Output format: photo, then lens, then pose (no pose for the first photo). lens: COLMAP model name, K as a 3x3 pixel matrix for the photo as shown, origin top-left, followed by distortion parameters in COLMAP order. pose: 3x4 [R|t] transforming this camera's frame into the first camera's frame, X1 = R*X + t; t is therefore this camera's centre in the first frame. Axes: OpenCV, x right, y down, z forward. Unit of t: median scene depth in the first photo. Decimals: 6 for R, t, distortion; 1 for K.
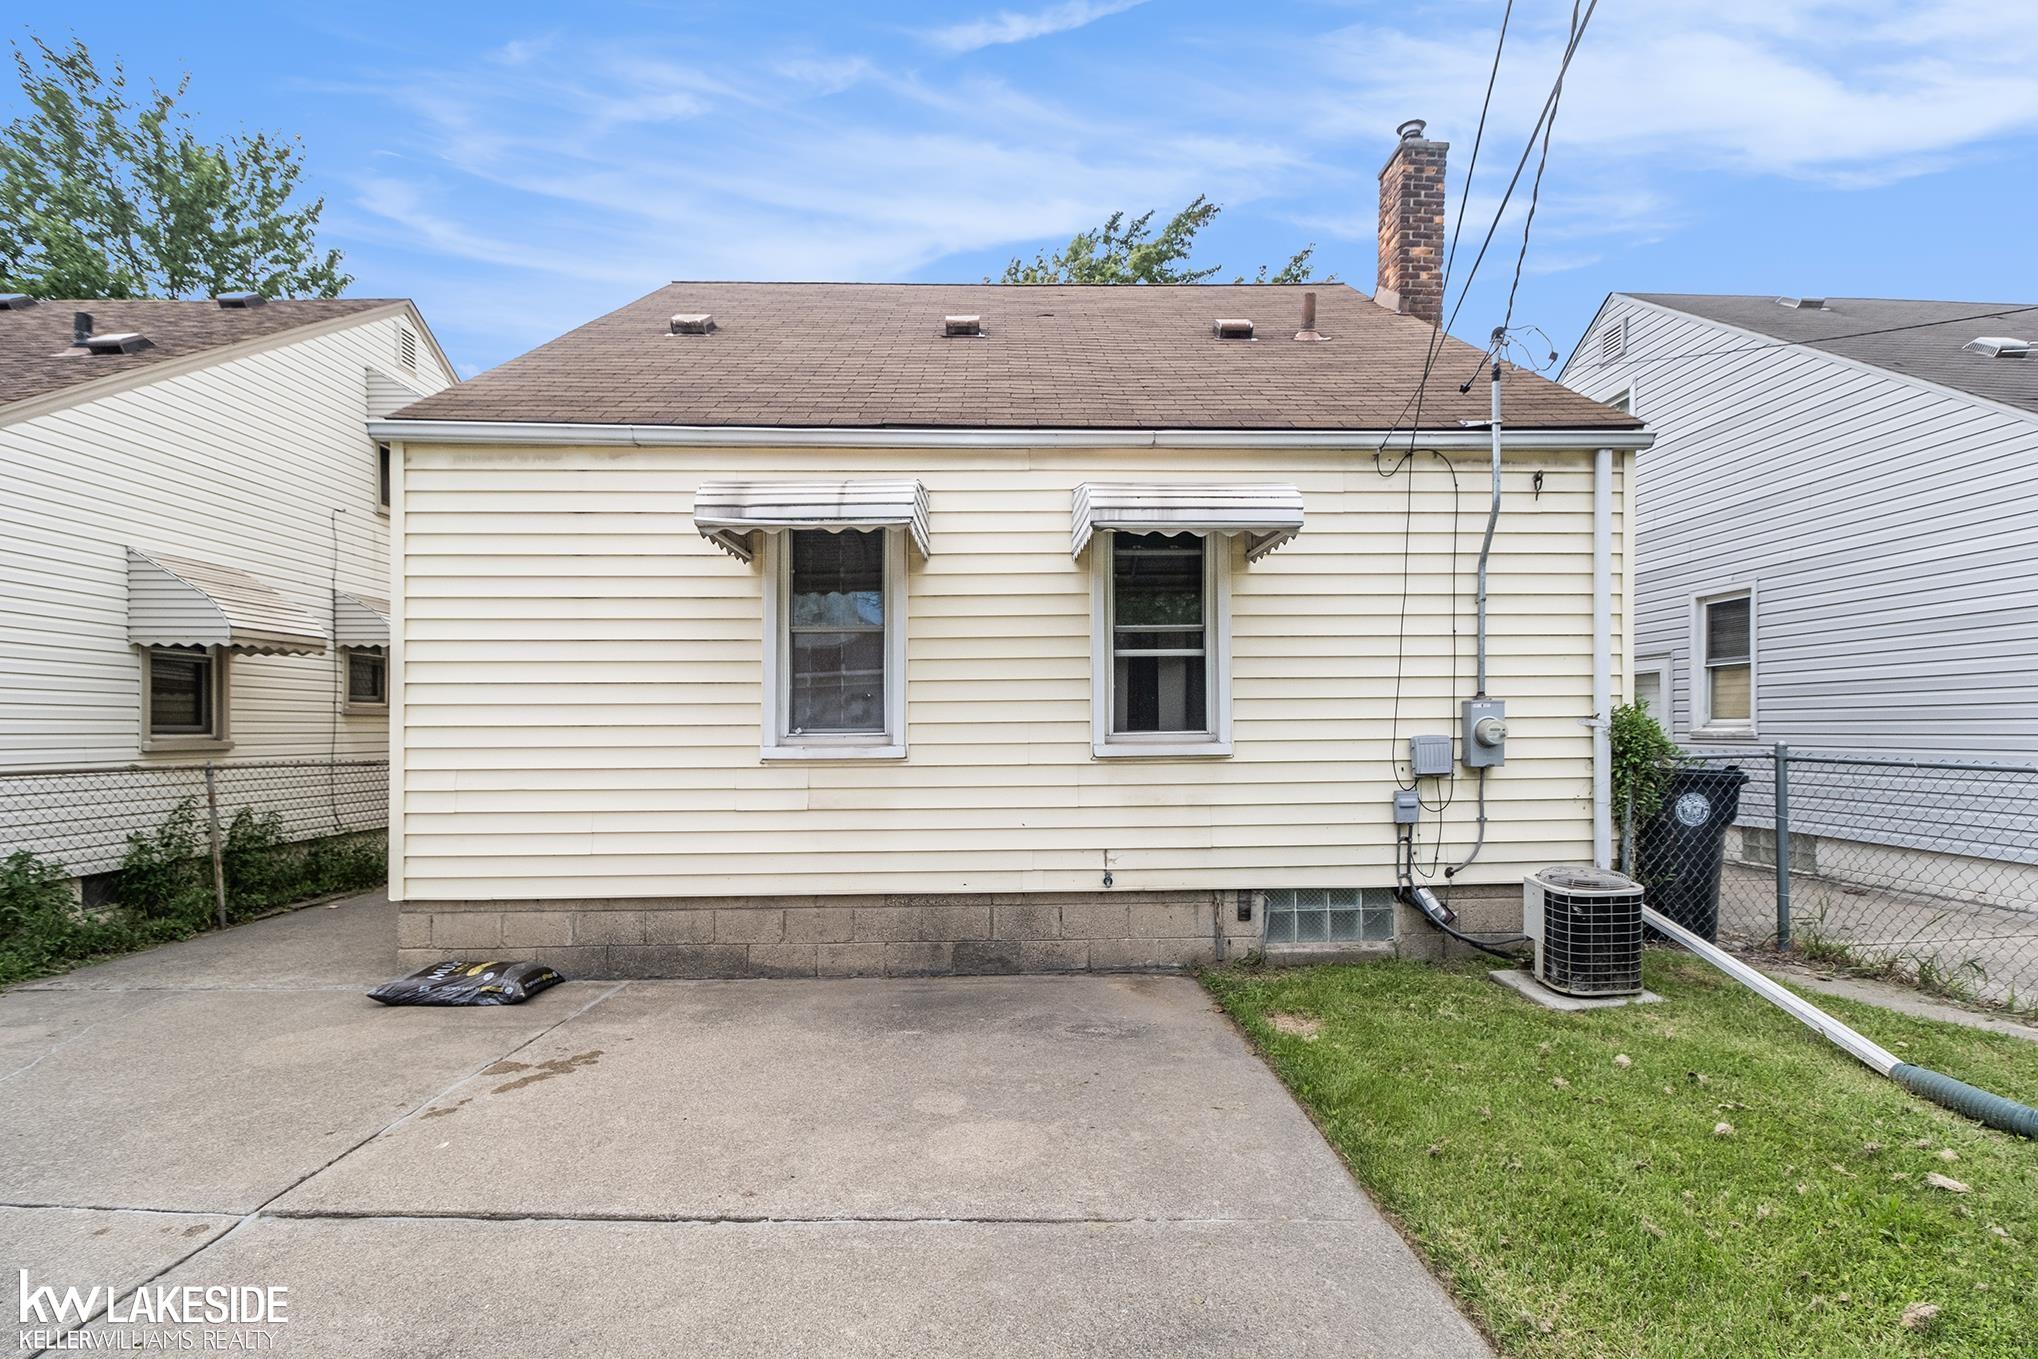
lens RADIAL K [[927.5, 0, 1018.4], [0, 927.5, 689.5], [0, 0, 1]] dist [-0.008077, -0.005880]
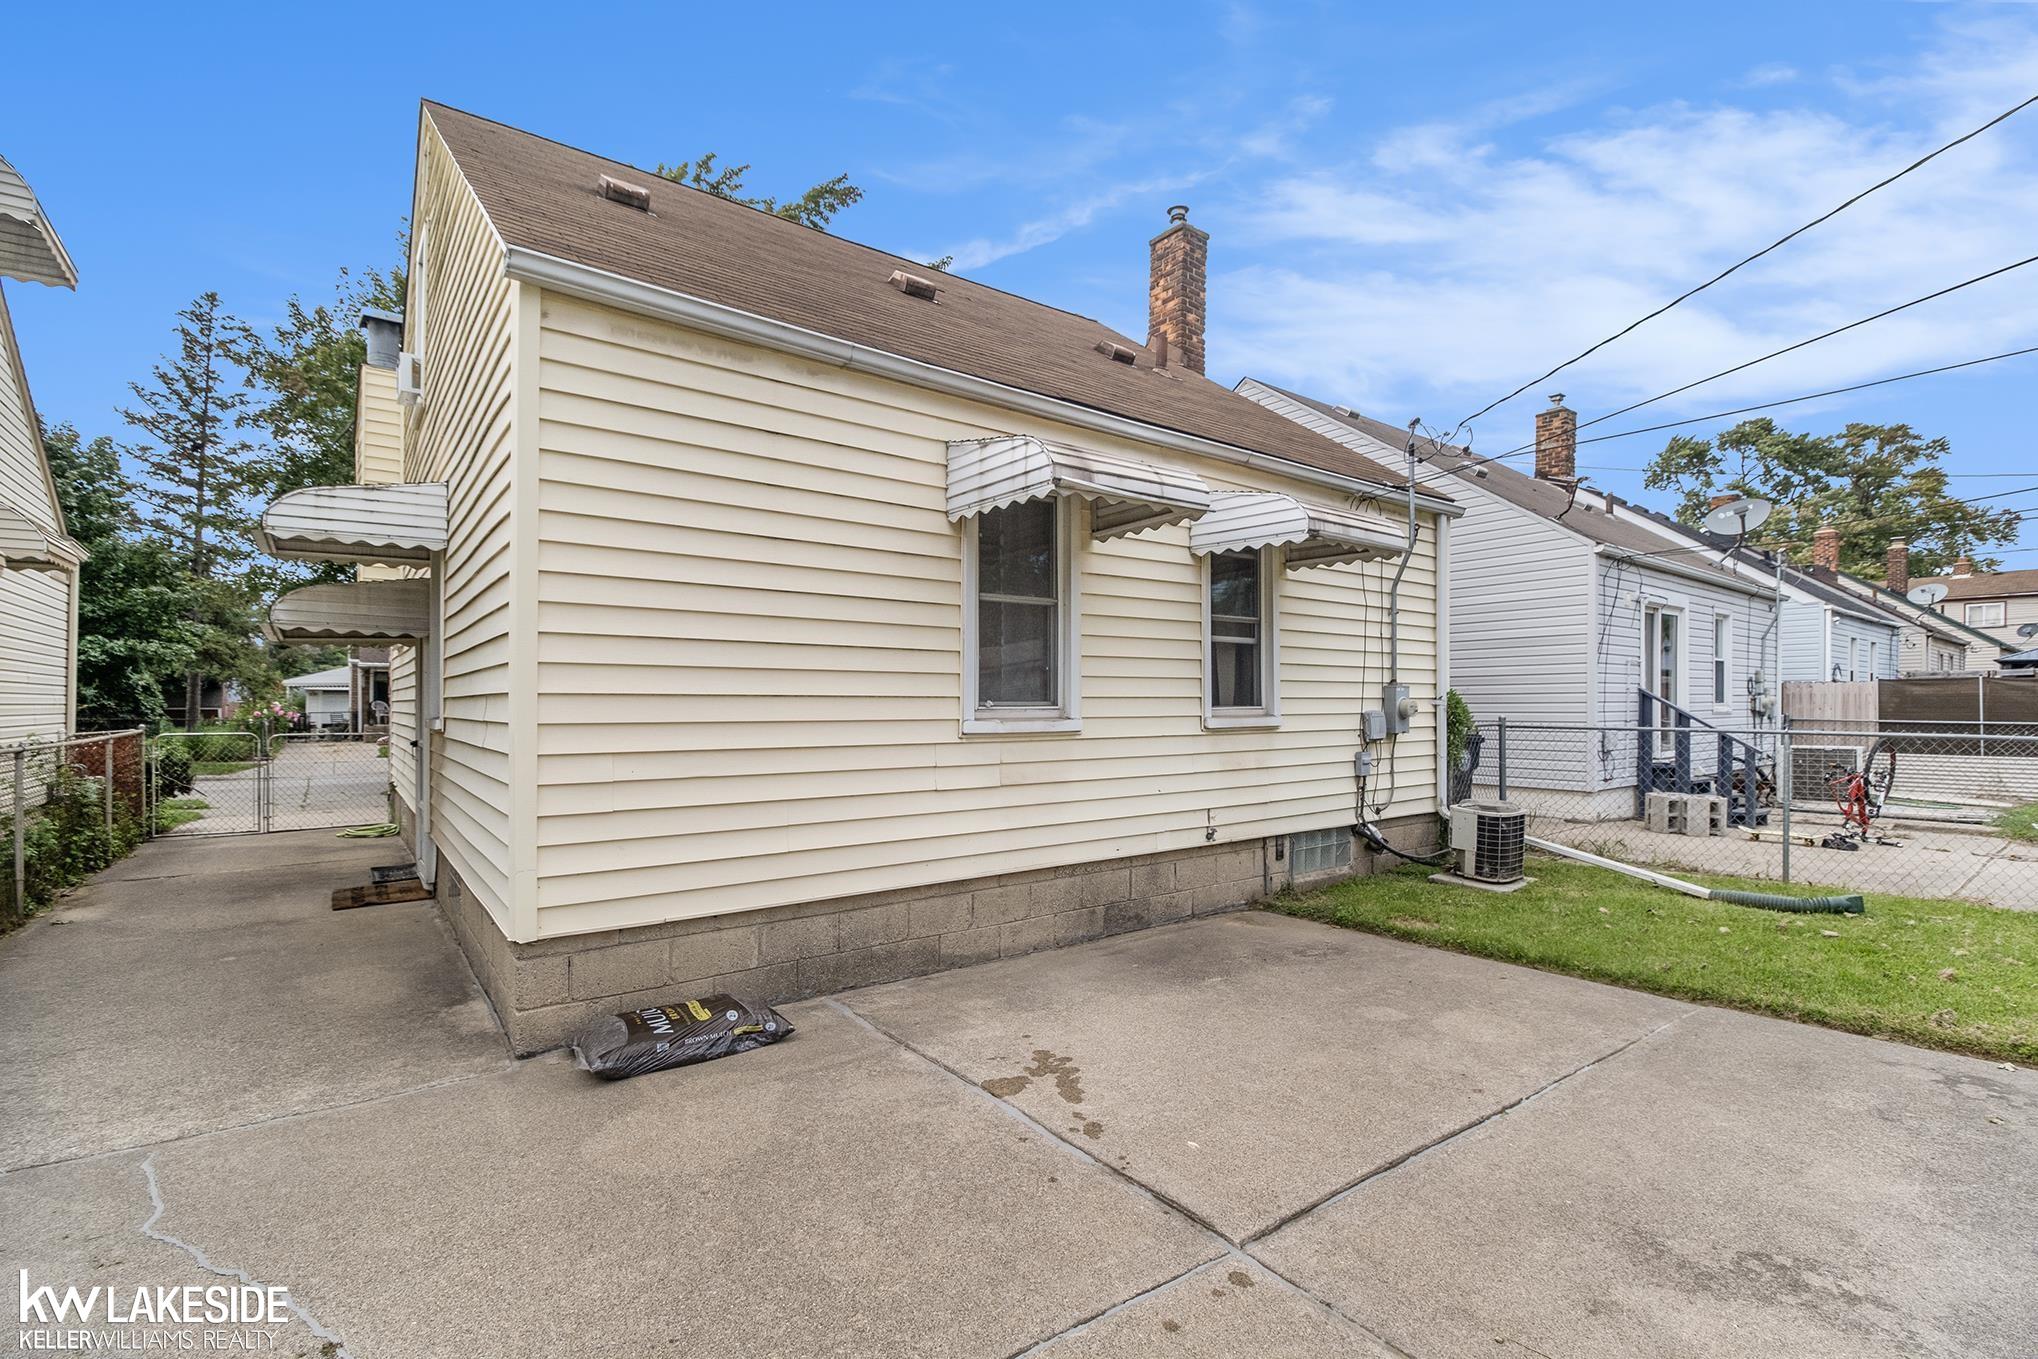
lens RADIAL K [[927.5, 0, 1028.7], [0, 927.5, 692.0], [0, 0, 1]] dist [-0.008077, -0.005880]
pose [[0.806010, 0.014366, 0.591728, -0.767779], [-0.027909, 0.999516, 0.013750, 0.017967], [-0.591244, -0.027597, 0.806020, 0.209374]]
